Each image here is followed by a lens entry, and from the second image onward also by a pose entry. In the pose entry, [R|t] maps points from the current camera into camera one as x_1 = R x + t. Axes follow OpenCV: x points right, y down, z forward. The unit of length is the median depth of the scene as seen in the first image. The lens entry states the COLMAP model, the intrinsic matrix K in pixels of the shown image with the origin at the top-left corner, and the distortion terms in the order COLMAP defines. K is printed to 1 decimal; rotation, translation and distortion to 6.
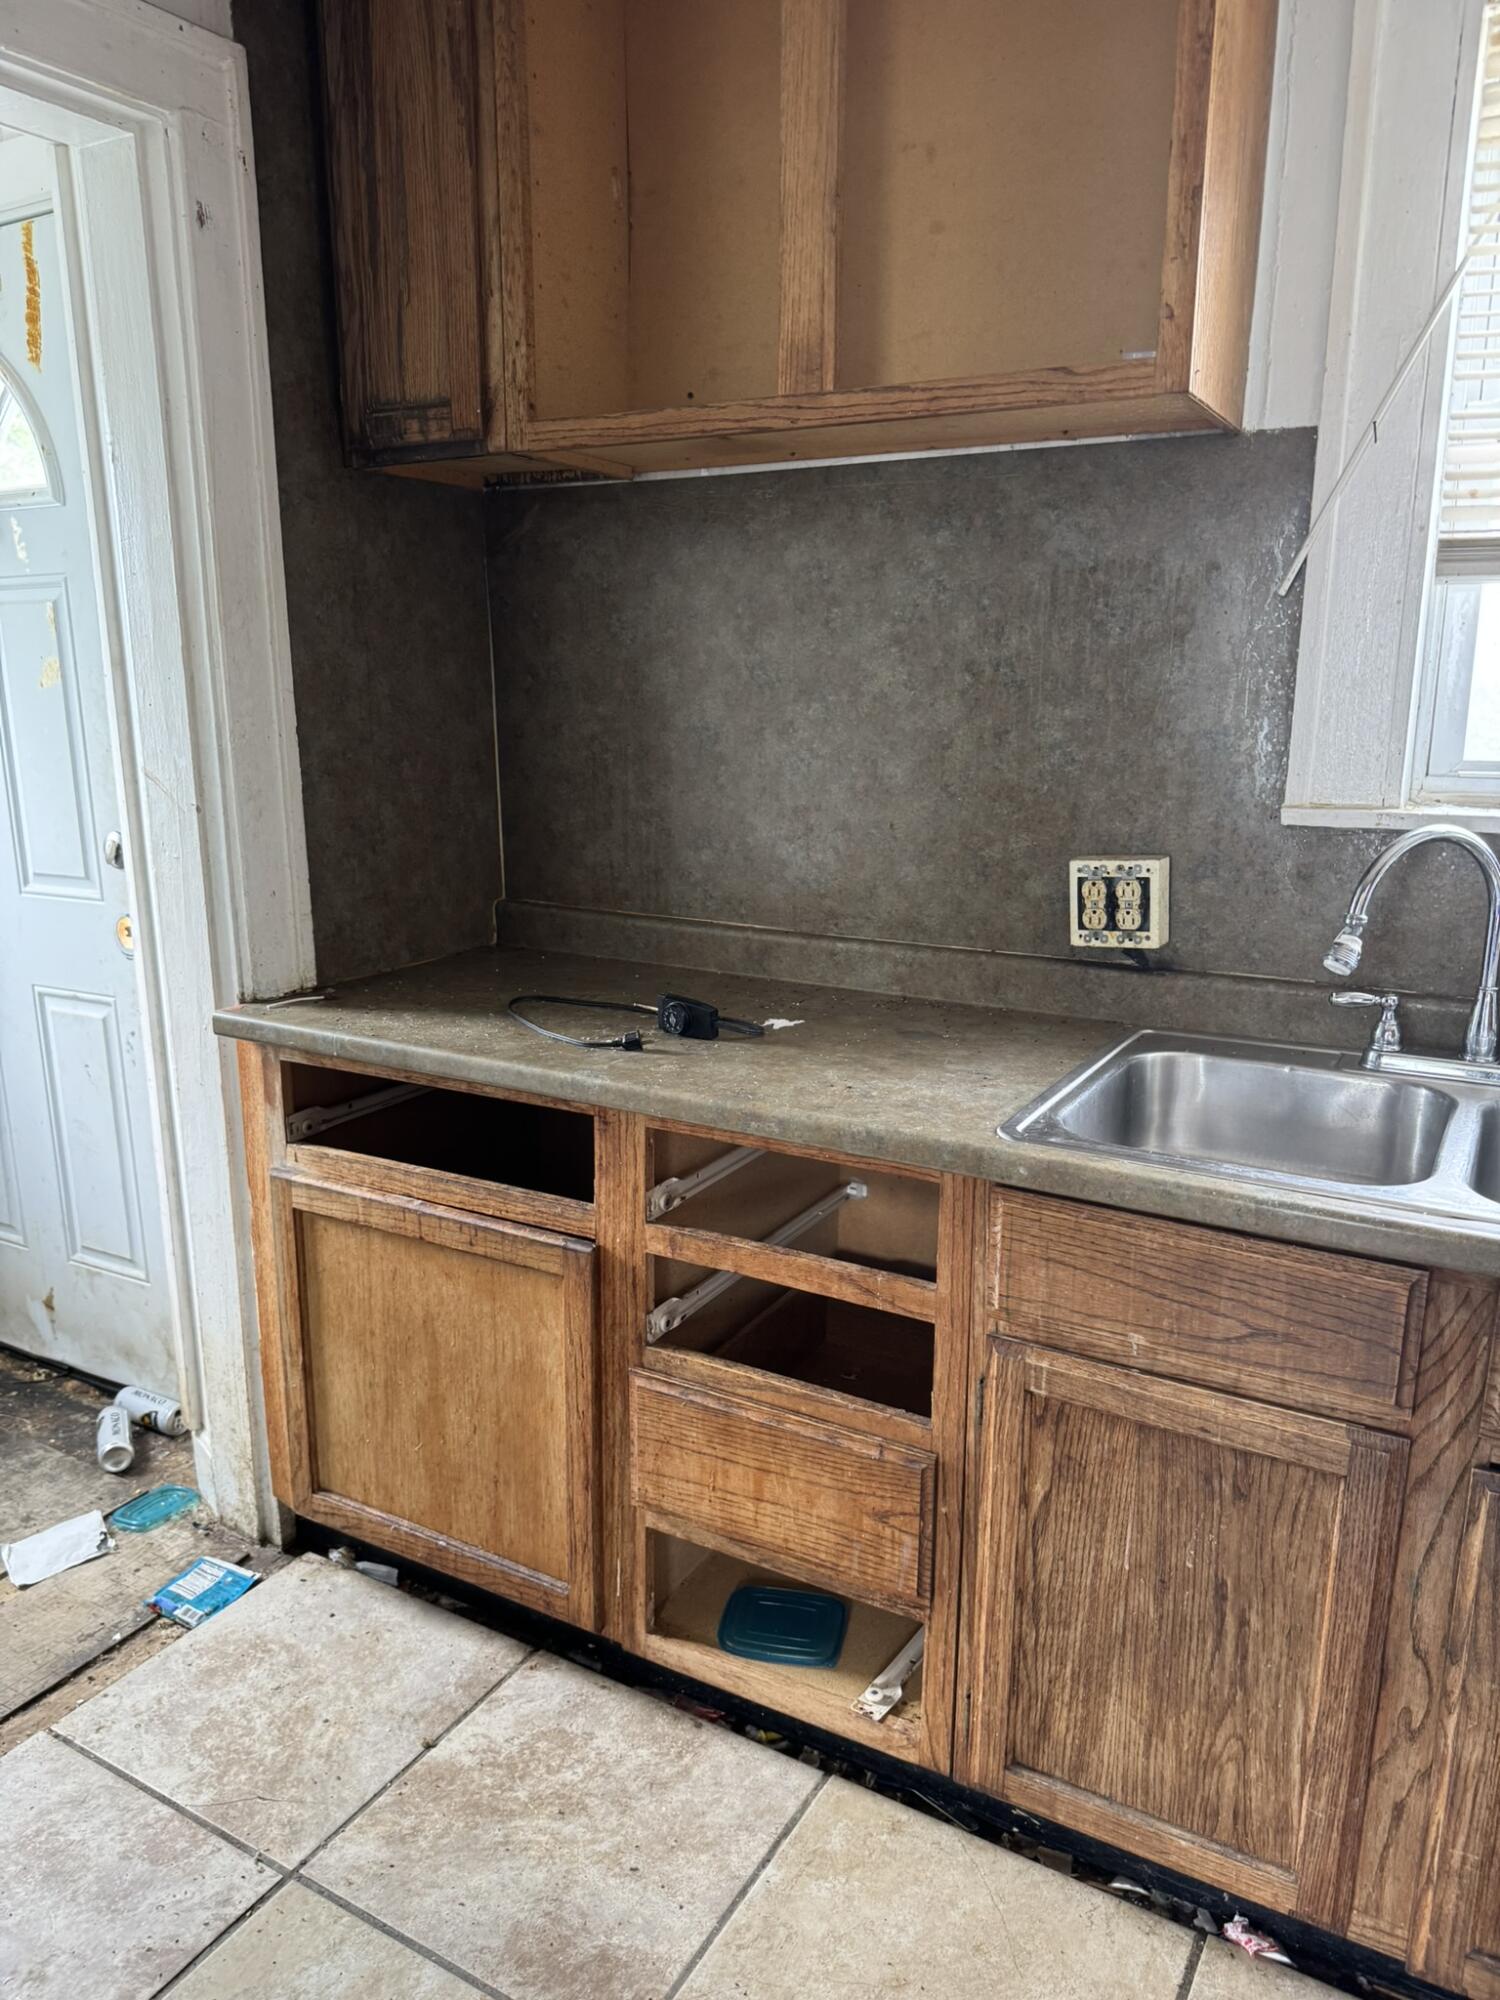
lens RADIAL K [[1414.9, 0, 757.9], [0, 1414.9, 1003.1], [0, 0, 1]] dist [0.029537, -0.040738]
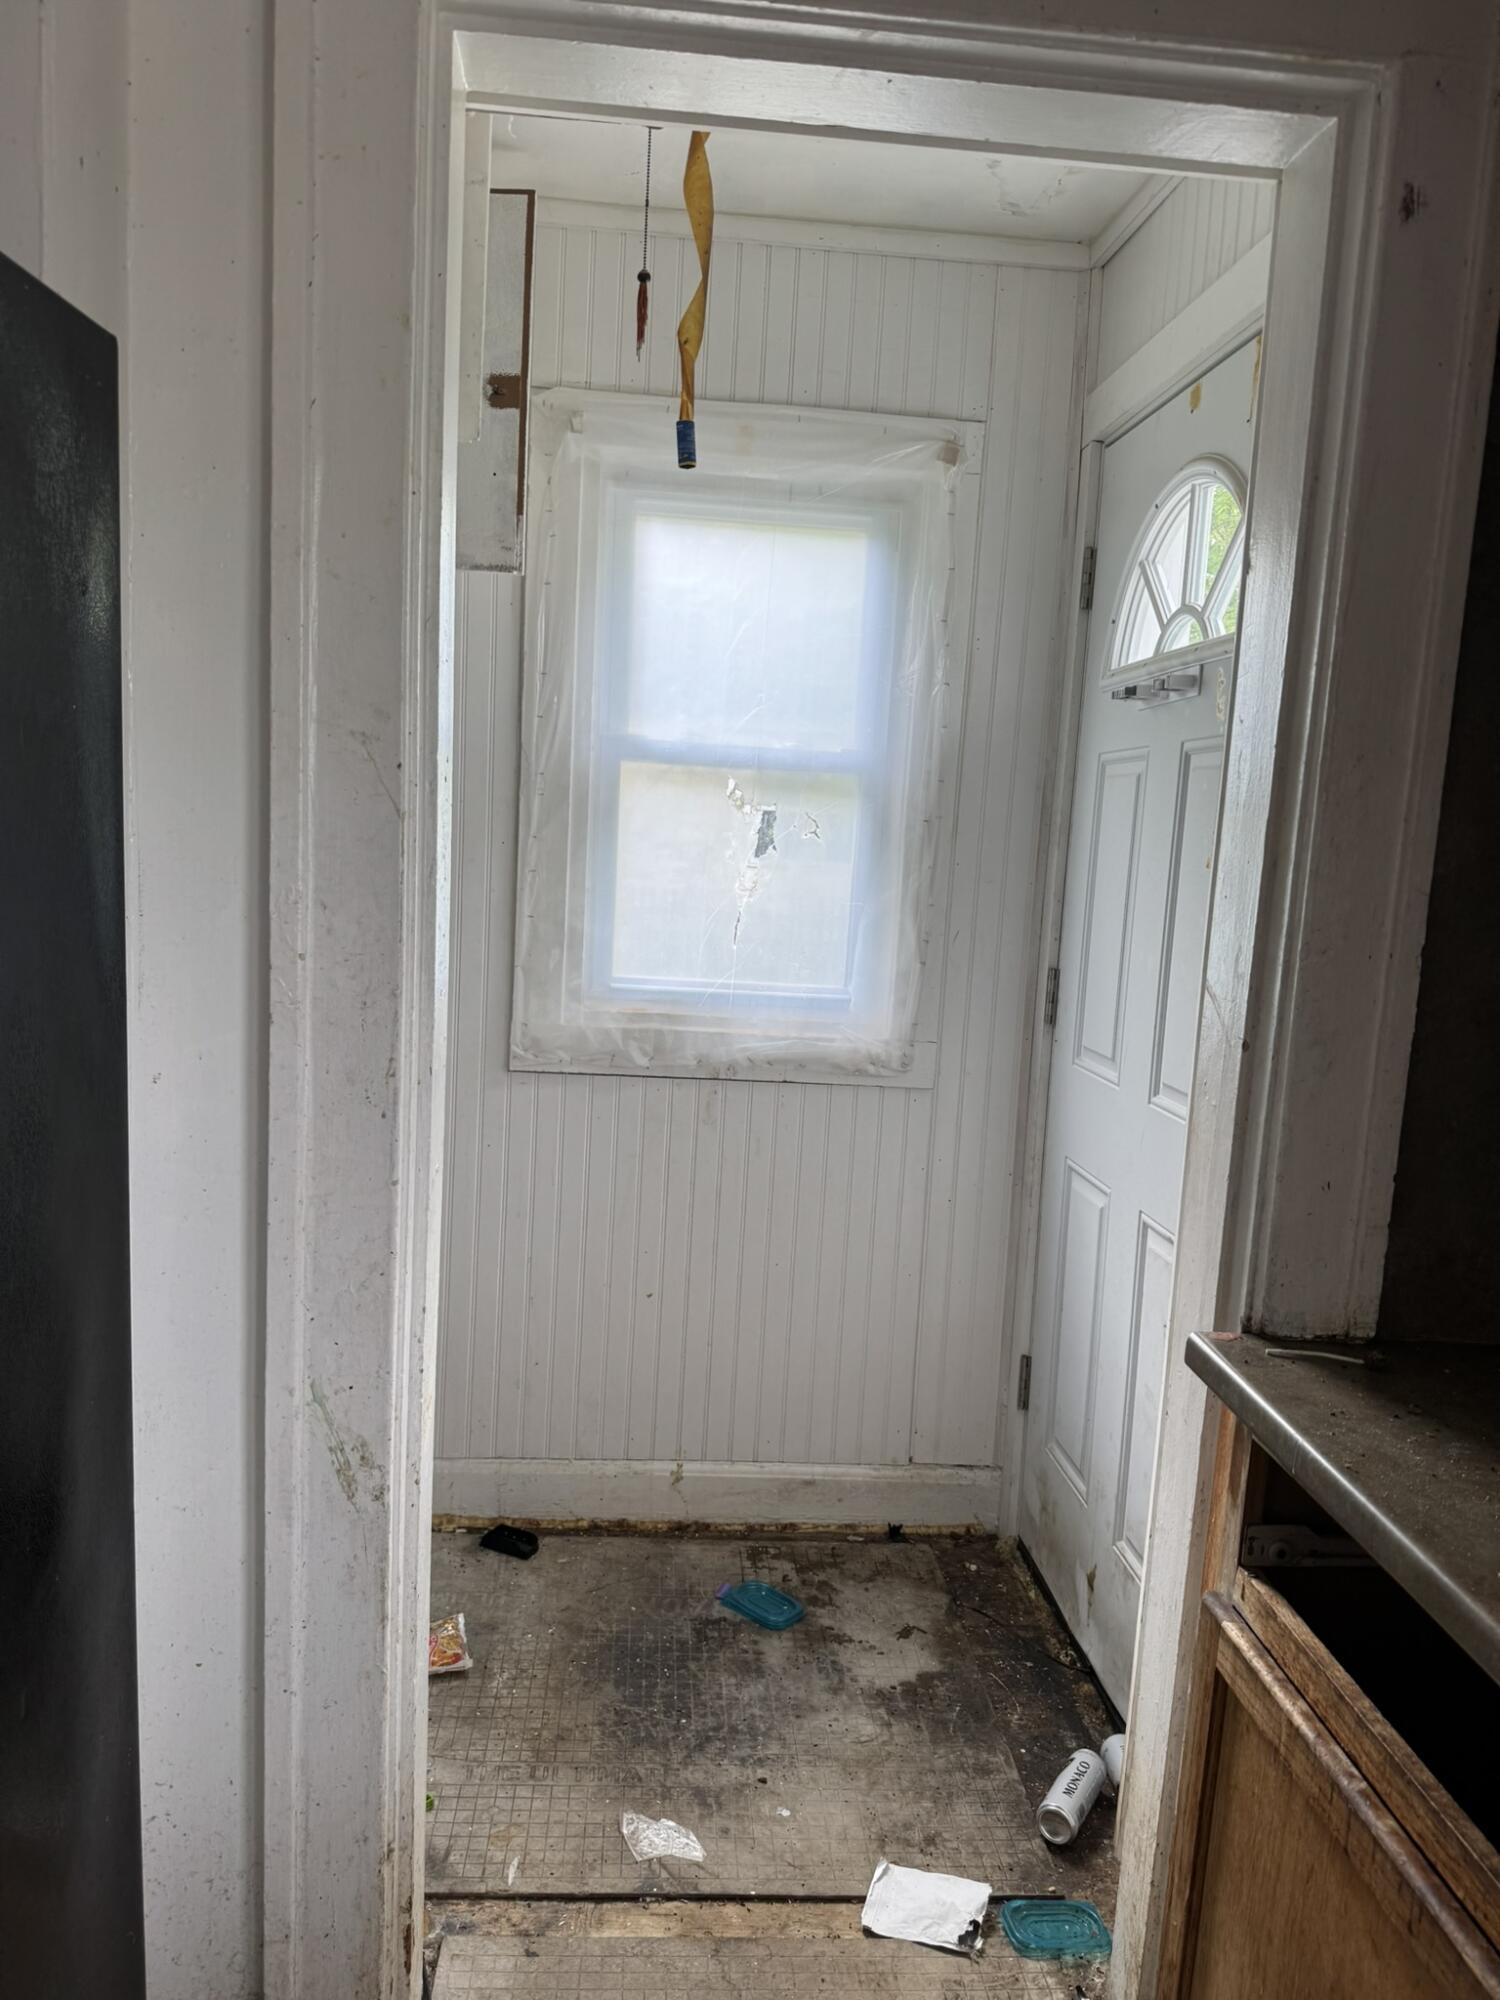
lens RADIAL K [[1414.9, 0, 739.4], [0, 1414.9, 1015.5], [0, 0, 1]] dist [0.029537, -0.040738]
pose [[0.556414, 0.144004, -0.818332, 0.037801], [-0.246174, 0.969220, 0.003174, -0.089246], [0.793601, 0.199686, 0.574737, 0.385748]]
